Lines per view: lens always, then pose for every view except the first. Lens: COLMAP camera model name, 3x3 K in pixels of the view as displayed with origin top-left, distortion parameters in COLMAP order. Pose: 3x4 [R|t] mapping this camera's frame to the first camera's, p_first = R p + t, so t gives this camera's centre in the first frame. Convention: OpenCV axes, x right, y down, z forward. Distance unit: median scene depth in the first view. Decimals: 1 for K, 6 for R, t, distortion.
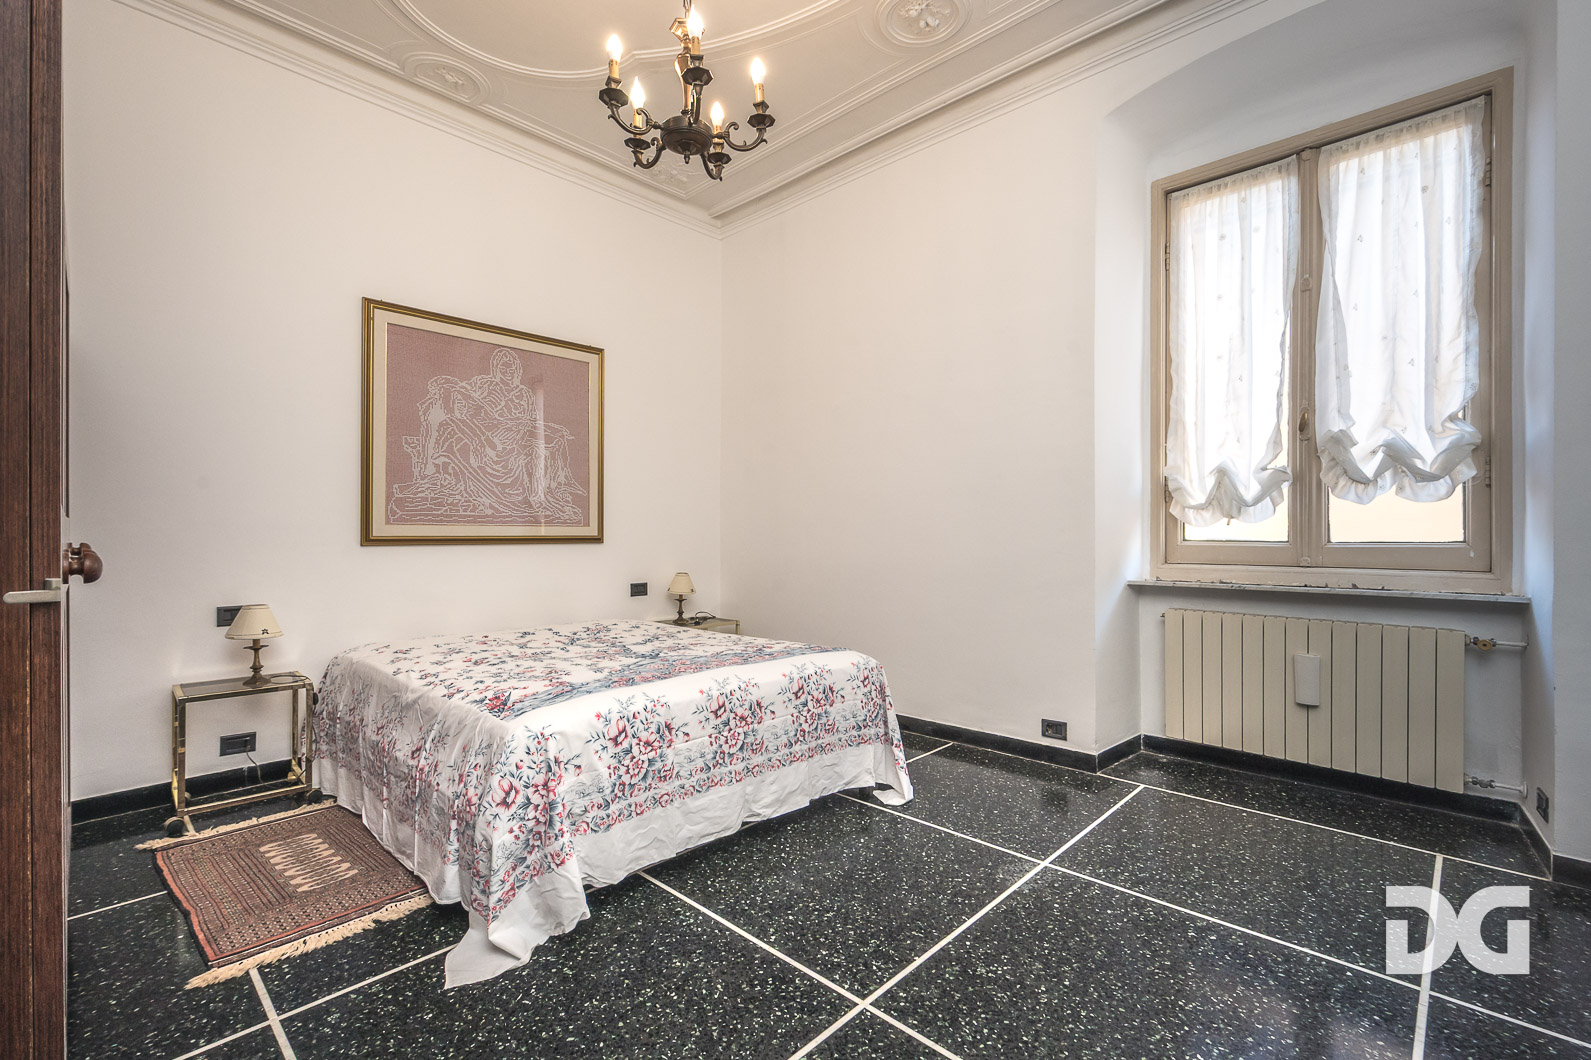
lens RADIAL K [[709.3, 0, 839.3], [0, 709.3, 526.0], [0, 0, 1]] dist [0.003656, -0.000628]
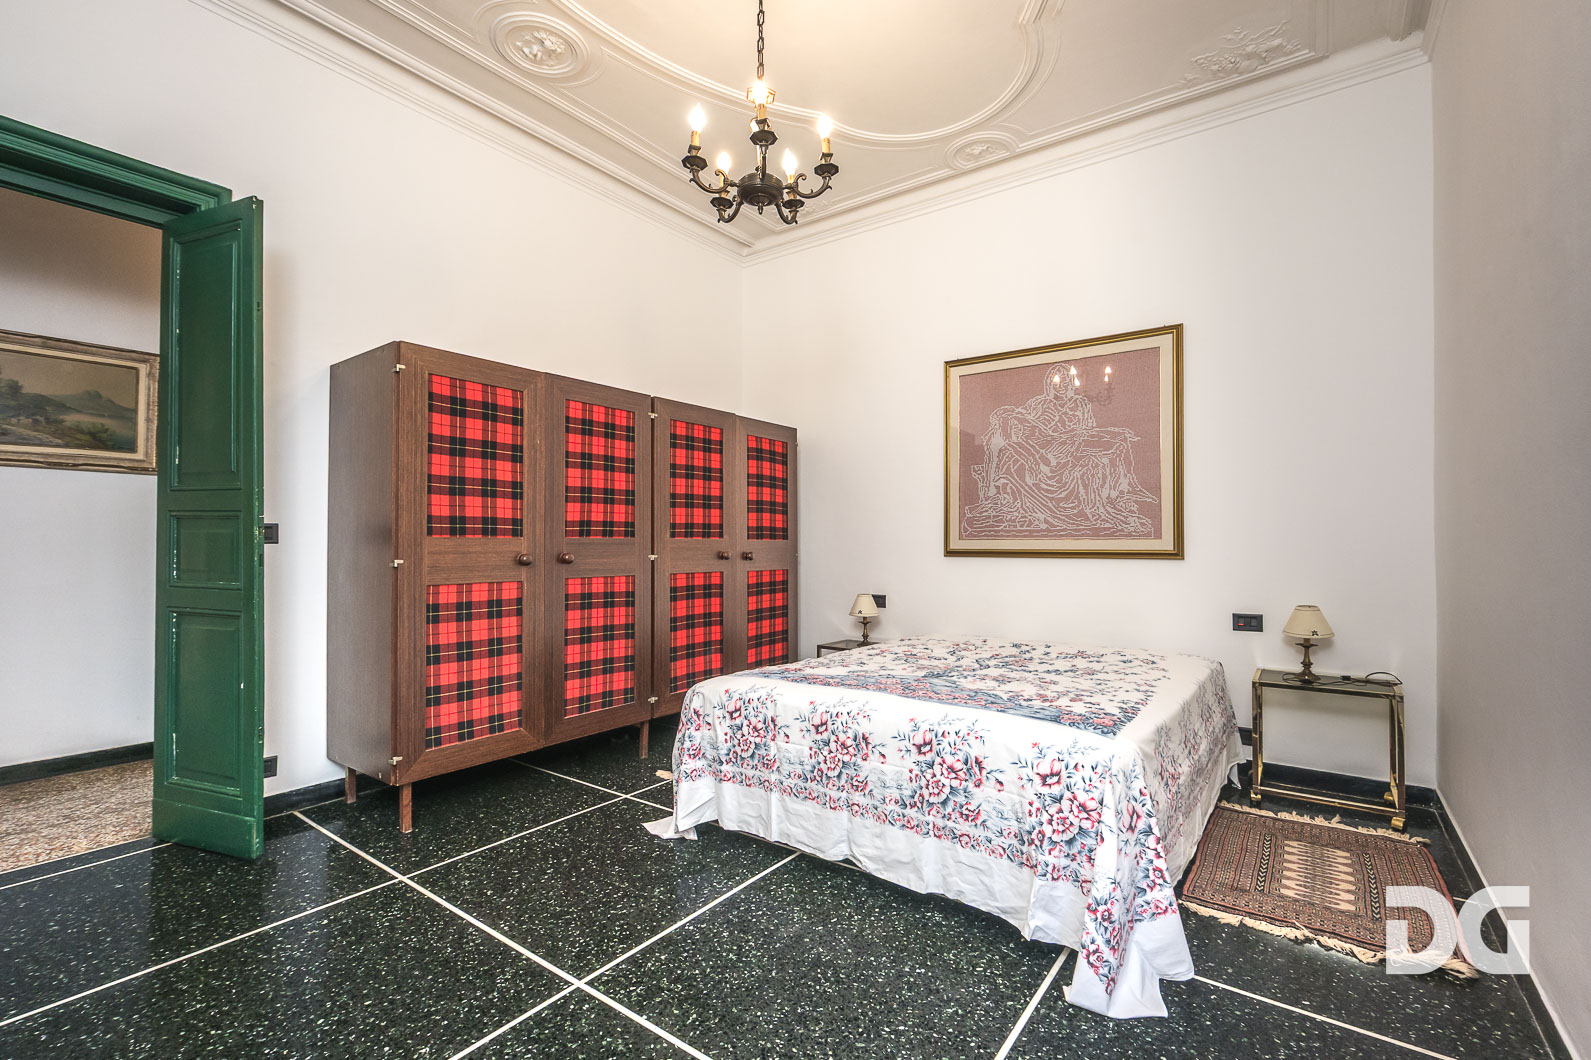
lens RADIAL K [[709.3, 0, 791.7], [0, 709.3, 531.6], [0, 0, 1]] dist [0.003656, -0.000628]
pose [[0.091182, -0.017283, -0.995684, 0.664755], [0.008717, 0.999825, -0.016557, 0.002495], [0.995796, -0.007169, 0.091317, 0.707778]]
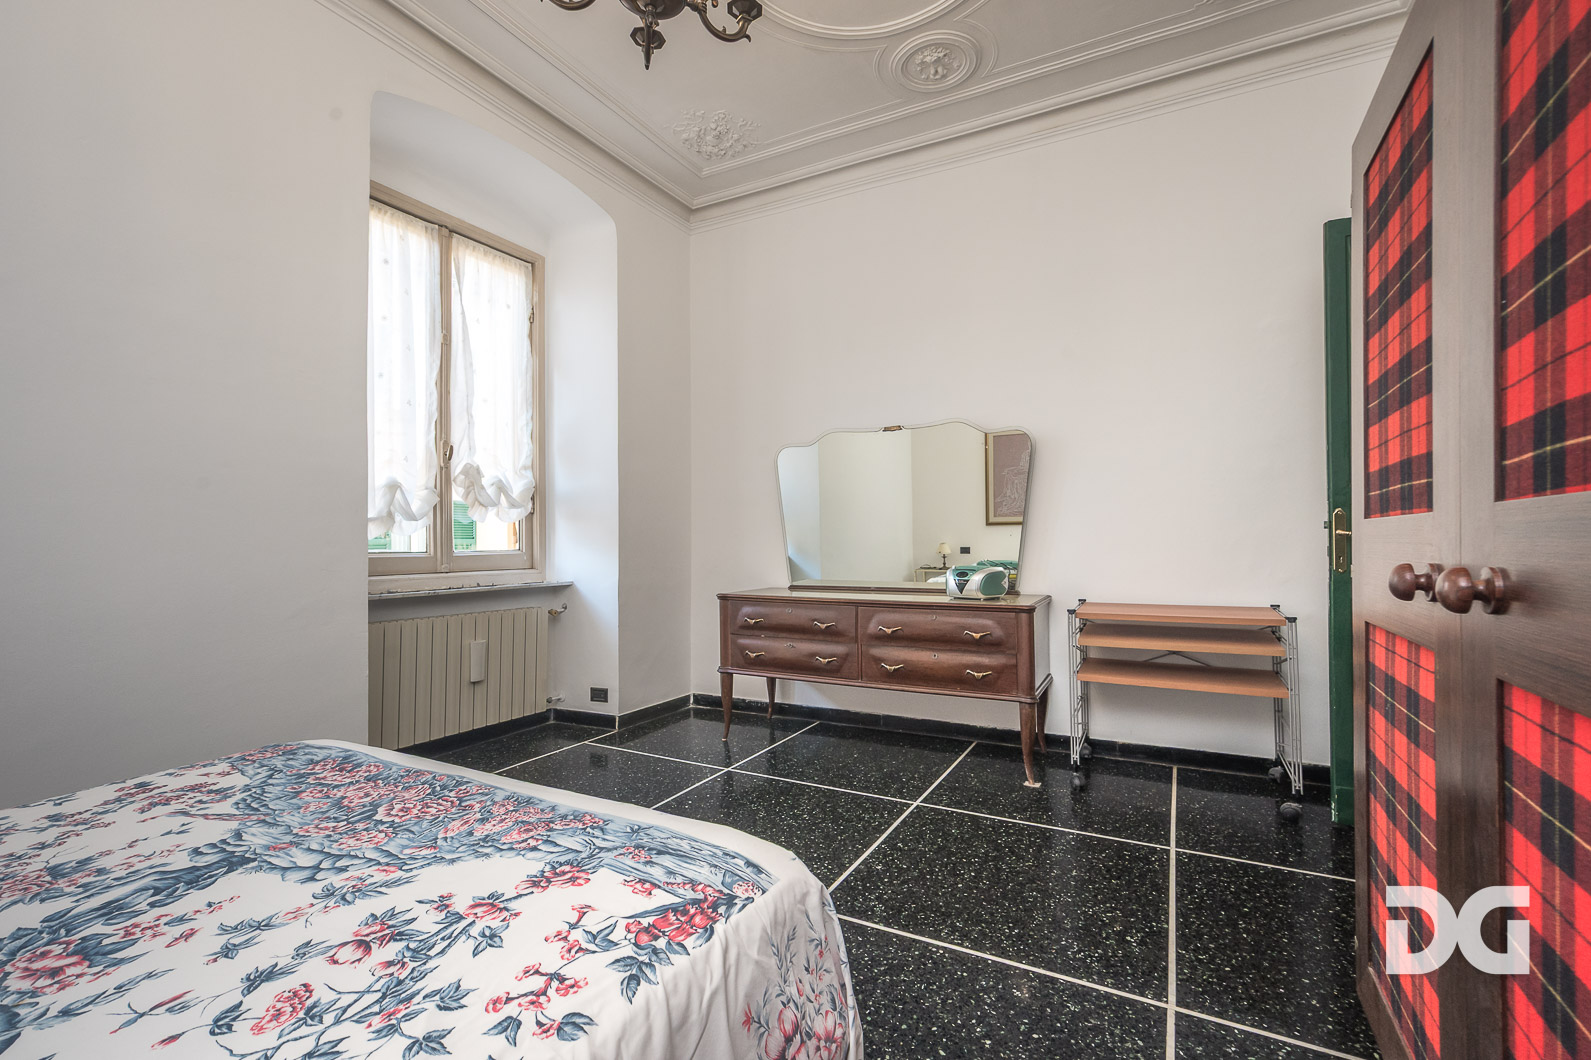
lens RADIAL K [[709.3, 0, 798.9], [0, 709.3, 532.7], [0, 0, 1]] dist [0.003656, -0.000628]
pose [[-0.231124, 0.013160, 0.972835, -0.717937], [-0.002442, 0.999898, -0.014106, 0.005965], [-0.972921, -0.005636, -0.231069, 0.763947]]
